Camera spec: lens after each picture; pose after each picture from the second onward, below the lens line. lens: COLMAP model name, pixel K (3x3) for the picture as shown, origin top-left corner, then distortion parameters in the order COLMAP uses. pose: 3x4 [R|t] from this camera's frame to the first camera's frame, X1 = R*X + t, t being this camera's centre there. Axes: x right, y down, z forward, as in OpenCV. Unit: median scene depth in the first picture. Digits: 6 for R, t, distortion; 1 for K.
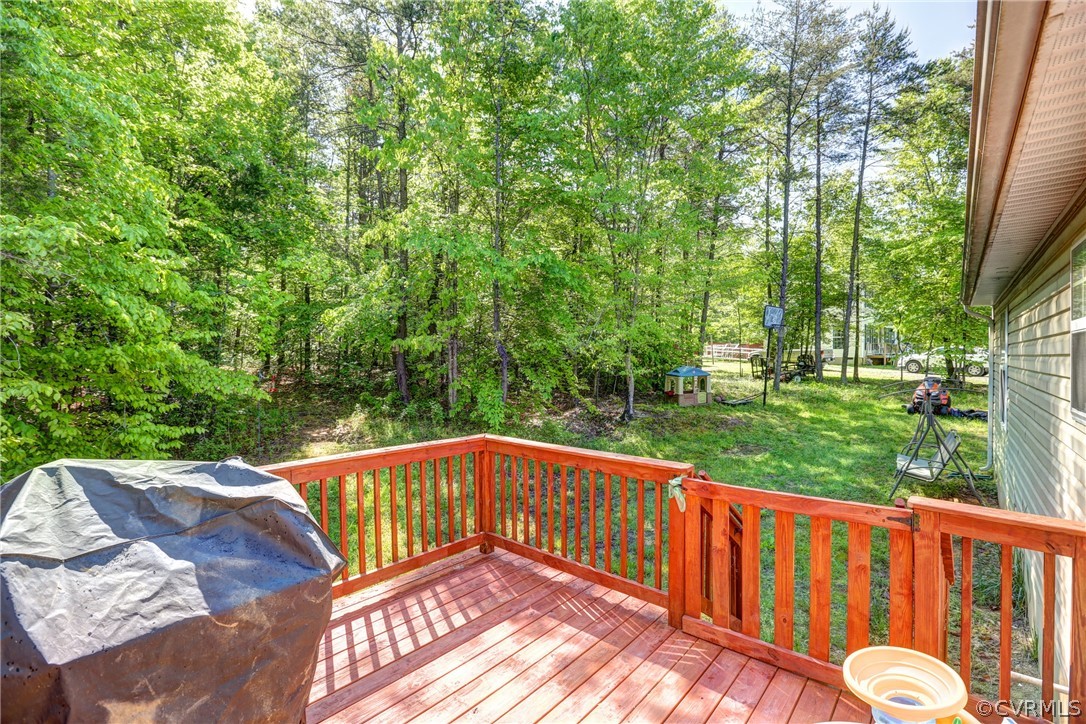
lens RADIAL K [[488.7, 0, 541.2], [0, 488.7, 359.0], [0, 0, 1]] dist [-0.034593, 0.003455]
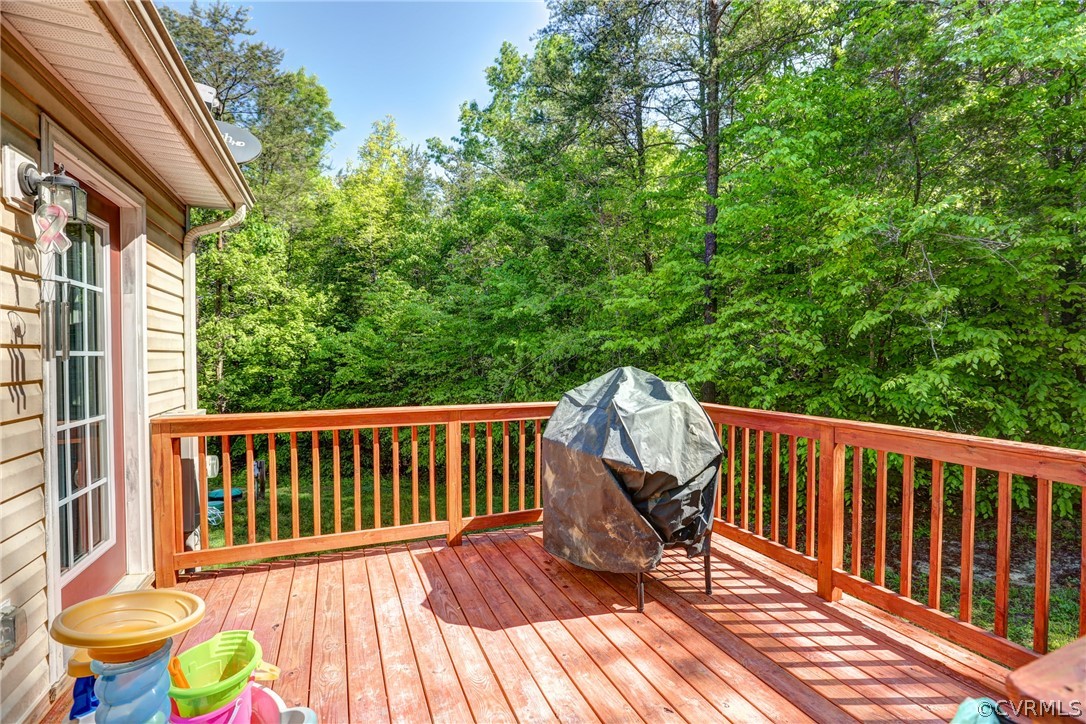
lens RADIAL K [[488.7, 0, 541.9], [0, 488.7, 361.2], [0, 0, 1]] dist [-0.034593, 0.003455]
pose [[-0.445587, 0.012294, -0.895154, 0.532519], [-0.009115, 0.999792, 0.018268, 0.107154], [0.895192, 0.016299, -0.445382, 0.924460]]
